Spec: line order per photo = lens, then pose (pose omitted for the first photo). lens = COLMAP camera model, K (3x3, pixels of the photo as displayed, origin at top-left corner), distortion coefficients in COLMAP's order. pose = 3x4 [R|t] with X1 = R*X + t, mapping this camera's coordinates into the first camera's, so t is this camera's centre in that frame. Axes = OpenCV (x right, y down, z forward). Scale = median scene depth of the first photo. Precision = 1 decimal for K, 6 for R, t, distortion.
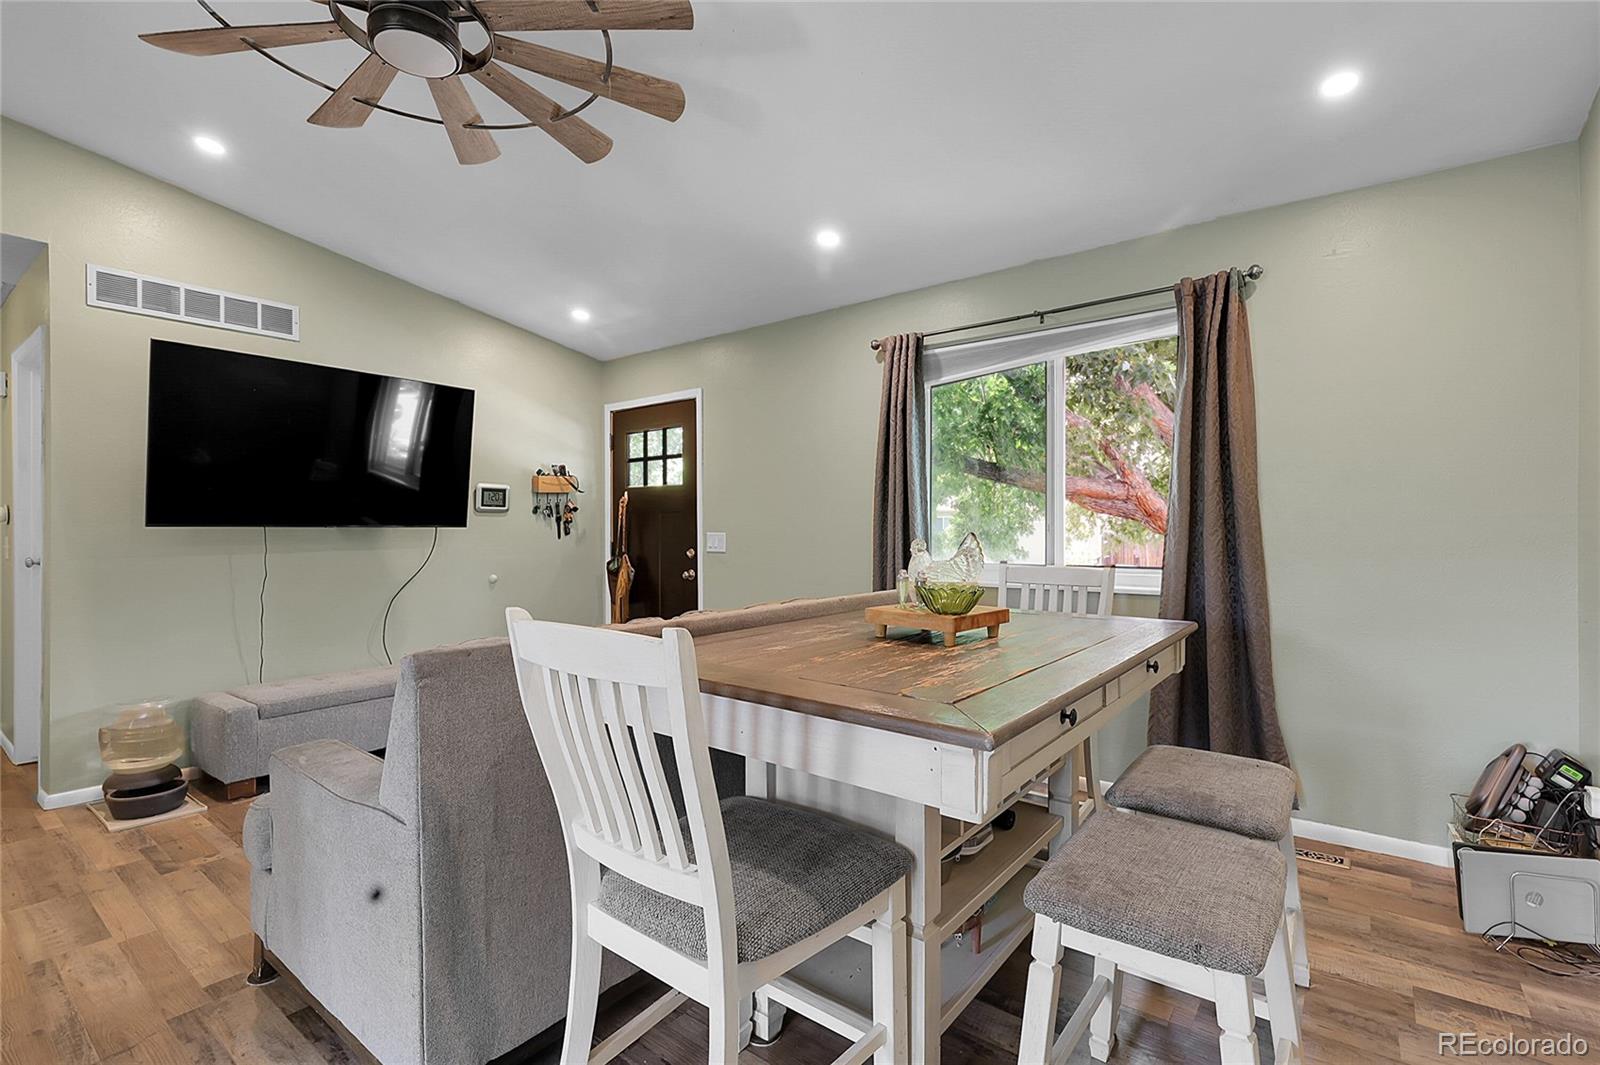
lens RADIAL K [[723.7, 0, 801.4], [0, 723.7, 527.1], [0, 0, 1]] dist [0.000066, -0.000378]
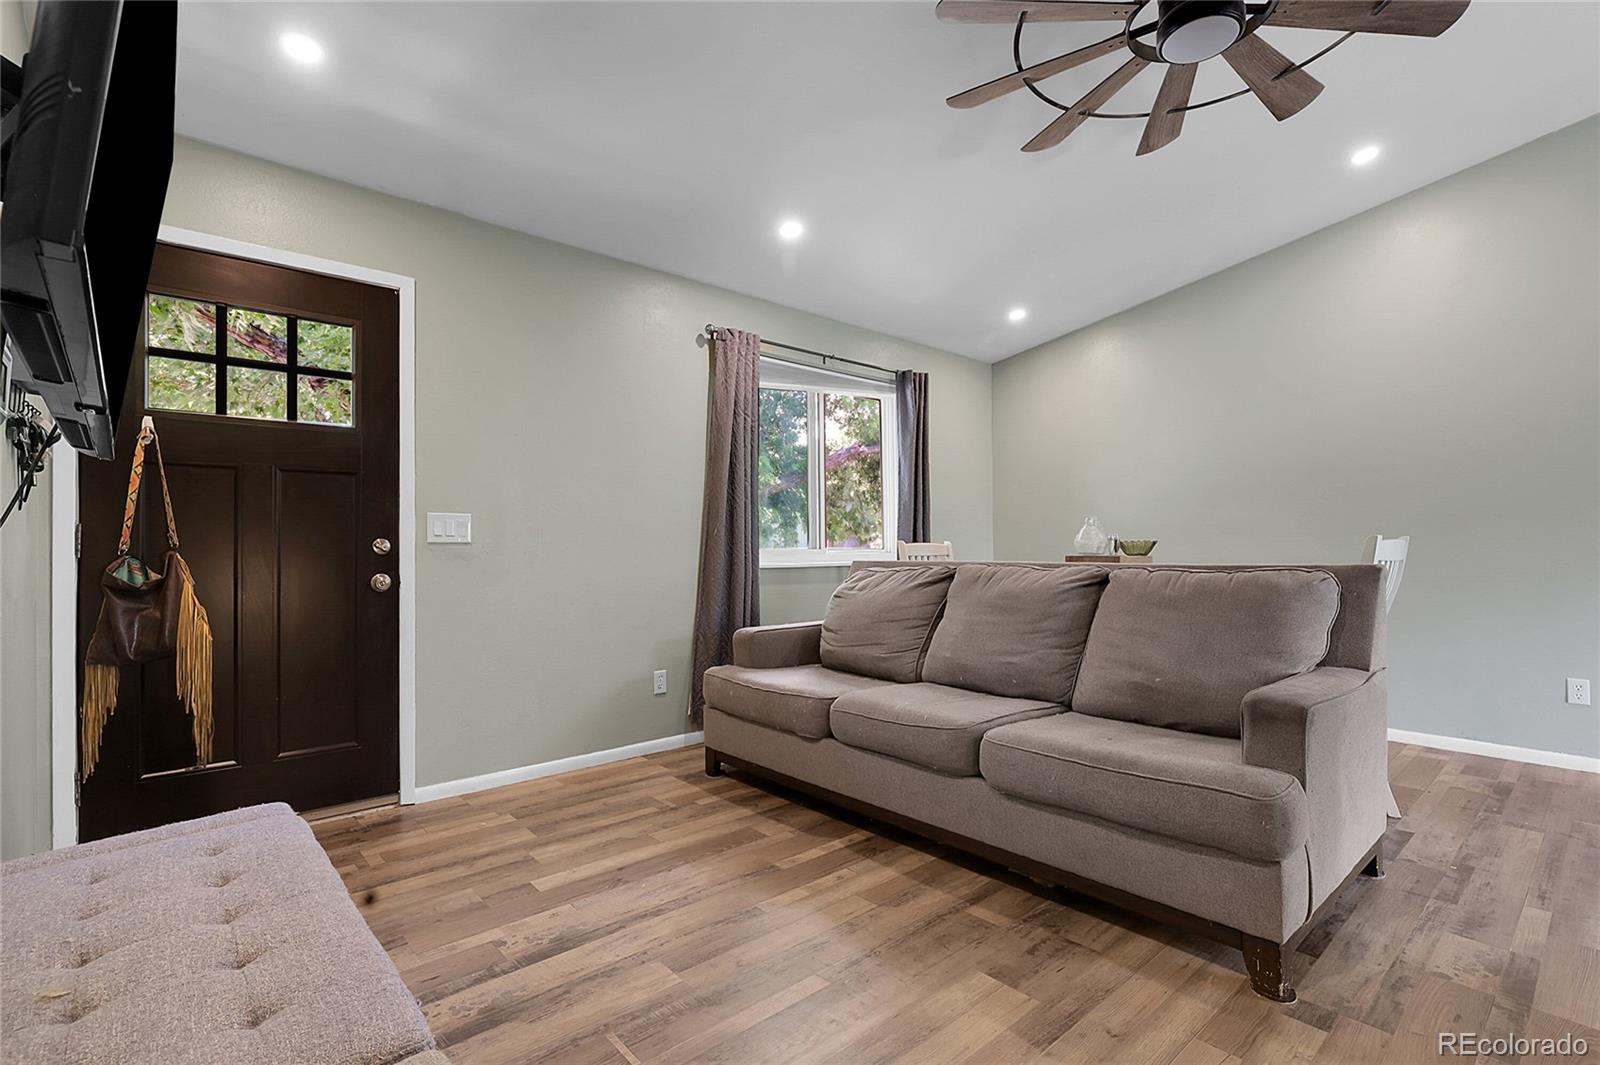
lens RADIAL K [[723.7, 0, 800.7], [0, 723.7, 547.5], [0, 0, 1]] dist [0.000066, -0.000378]
pose [[0.190914, 0.003606, 0.981600, -0.672870], [-0.006310, 0.999977, -0.002446, 0.036088], [-0.981587, -0.005727, 0.190932, 0.552400]]
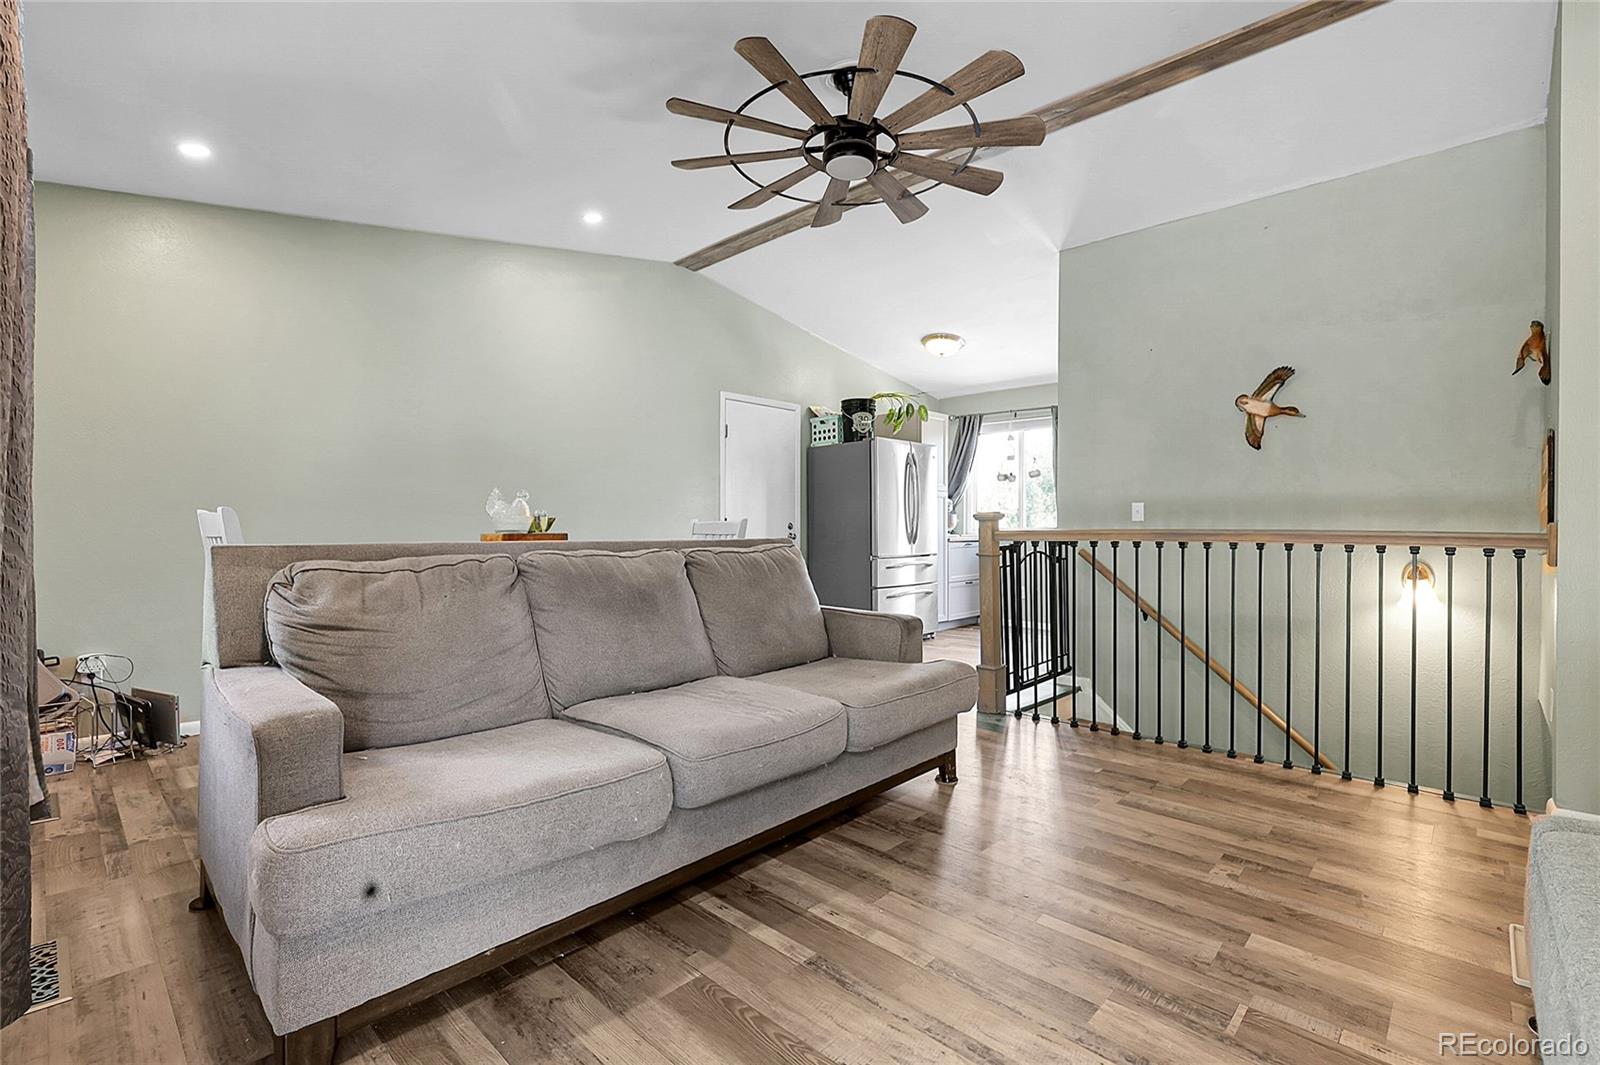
lens RADIAL K [[723.7, 0, 801.6], [0, 723.7, 533.5], [0, 0, 1]] dist [0.000066, -0.000378]
pose [[-0.994777, 0.000655, 0.102074, -0.232820], [0.000503, 0.999999, -0.001517, 0.041742], [-0.102075, -0.001458, -0.994776, 1.009331]]
